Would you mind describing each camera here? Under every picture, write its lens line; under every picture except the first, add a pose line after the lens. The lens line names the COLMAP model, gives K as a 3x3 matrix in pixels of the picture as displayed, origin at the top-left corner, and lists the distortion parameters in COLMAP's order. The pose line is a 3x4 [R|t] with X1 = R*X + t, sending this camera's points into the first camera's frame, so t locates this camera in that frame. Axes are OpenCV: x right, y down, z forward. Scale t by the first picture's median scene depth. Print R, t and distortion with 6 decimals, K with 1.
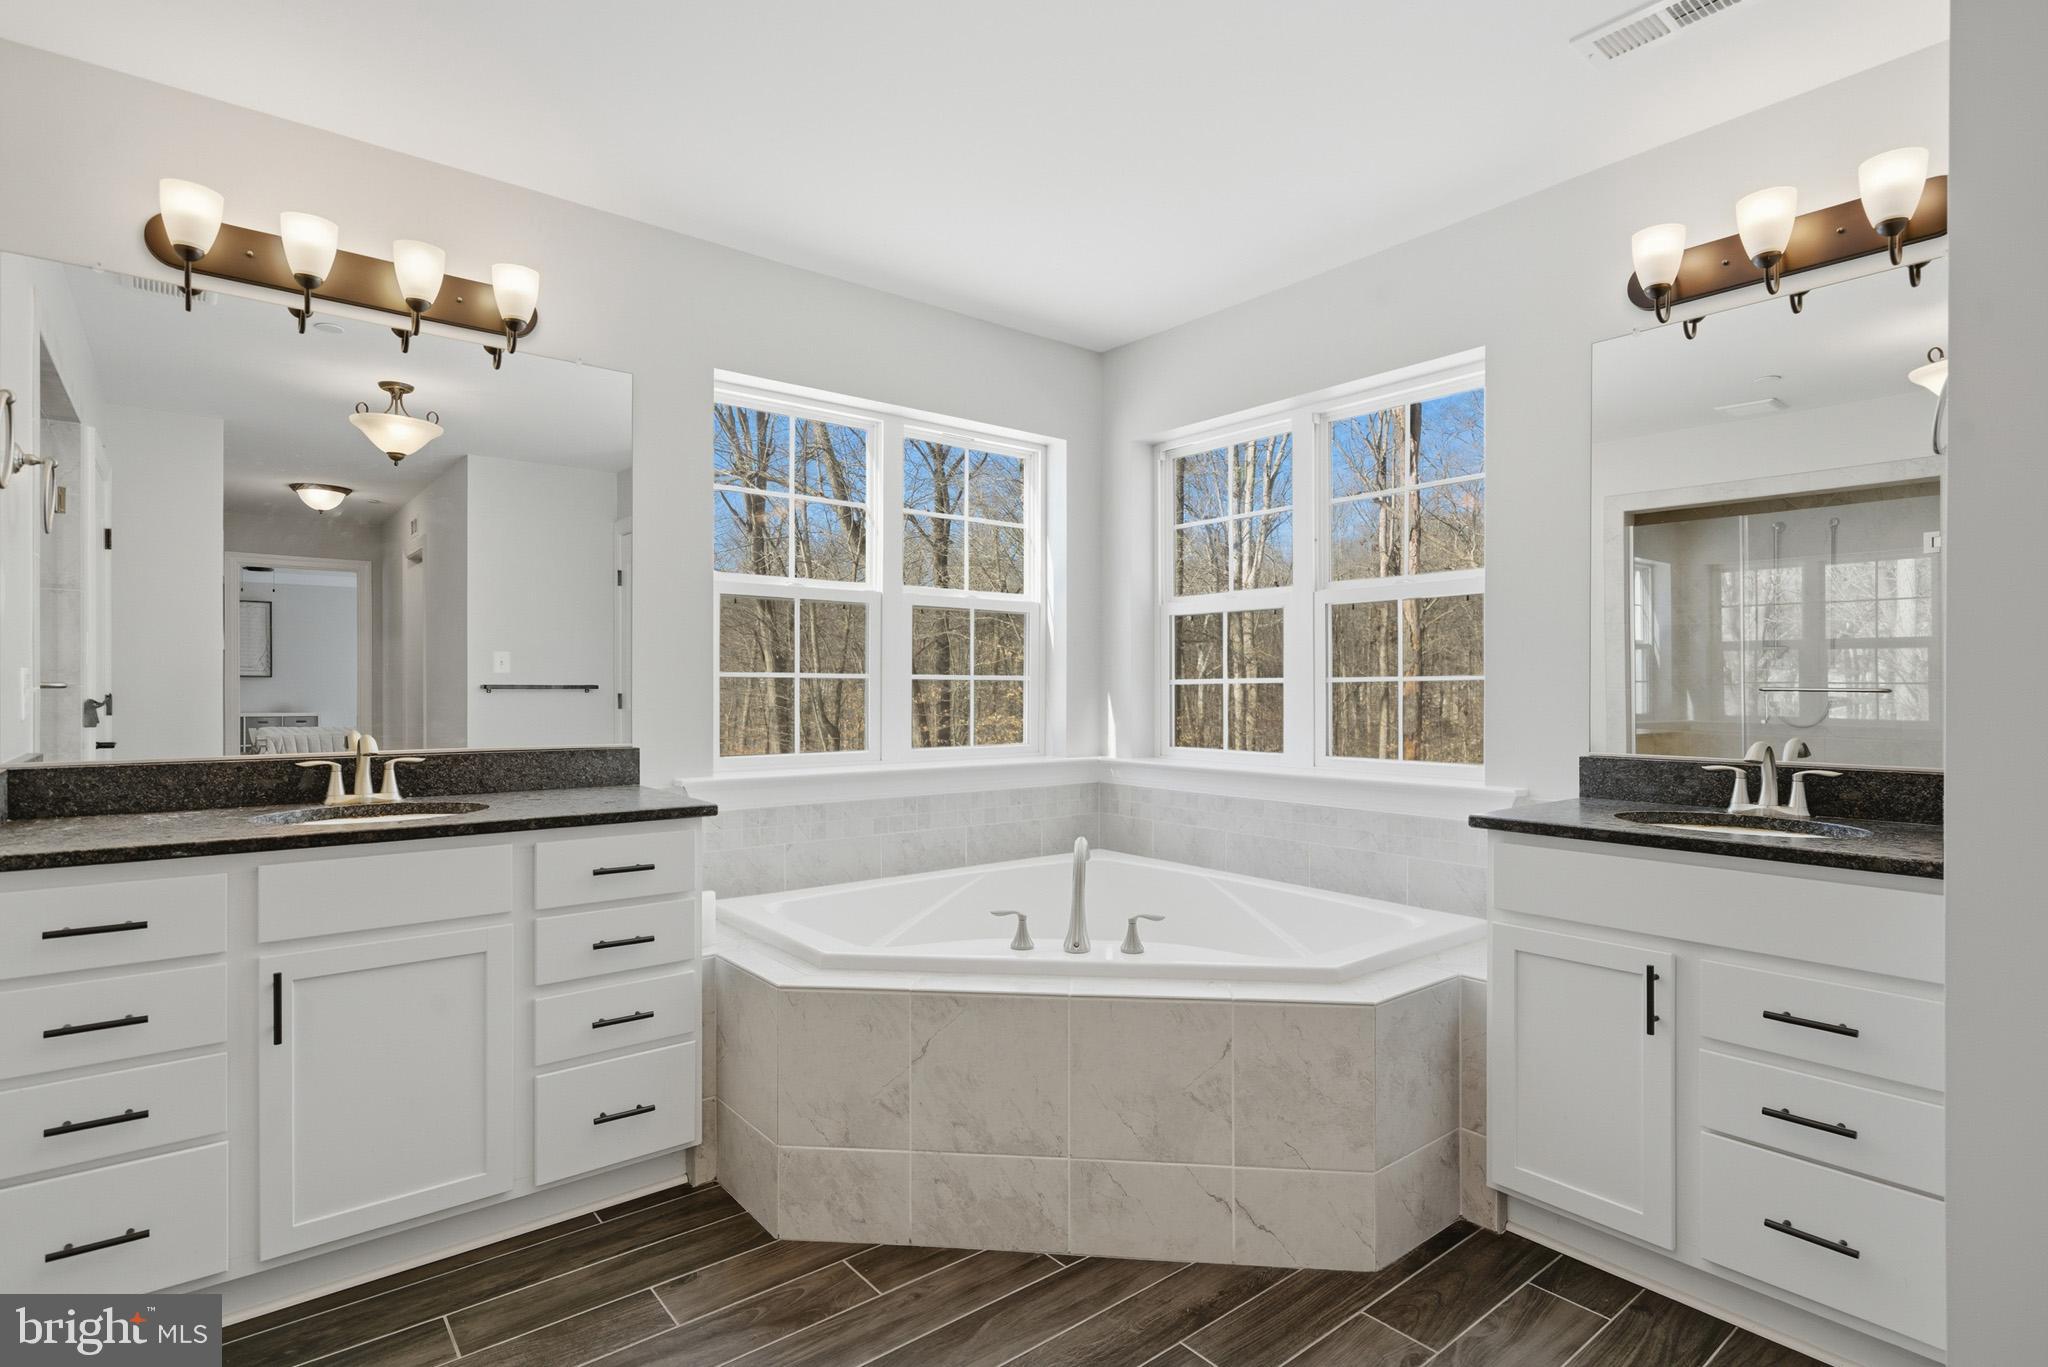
lens RADIAL K [[1023.2, 0, 1042.4], [0, 1023.2, 688.7], [0, 0, 1]] dist [0.004255, 0.002908]
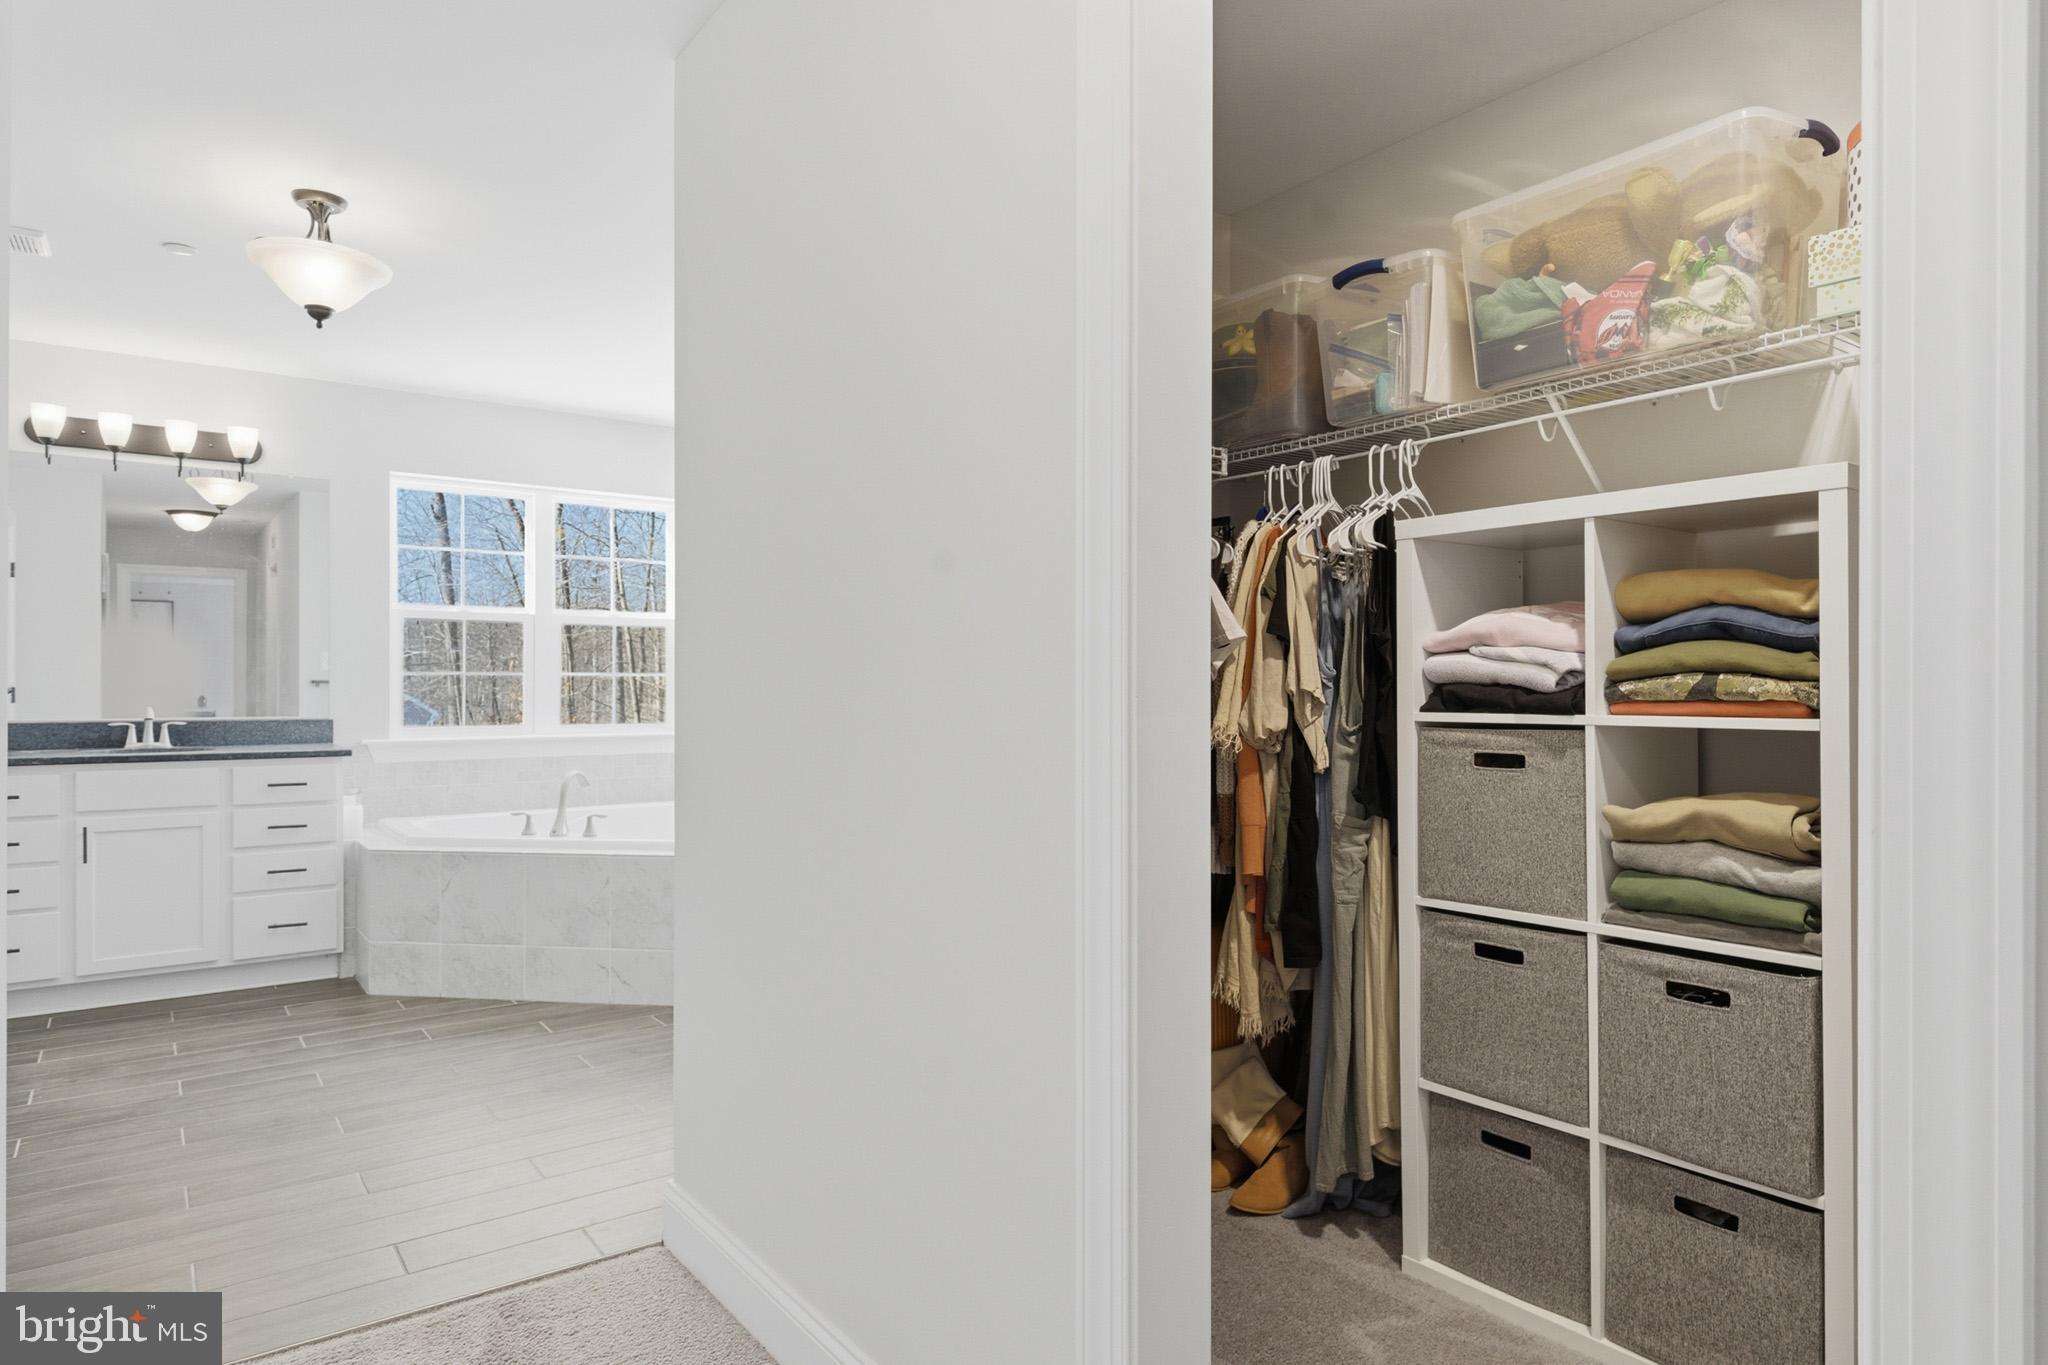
lens RADIAL K [[1197.3, 0, 1014.7], [0, 1197.3, 681.2], [0, 0, 1]] dist [0.032802, -0.012649]
pose [[0.998369, 0.000764, -0.057090, 0.751883], [-0.001023, 0.999989, -0.004503, 0.006785], [0.057086, 0.004555, 0.998359, -0.785867]]
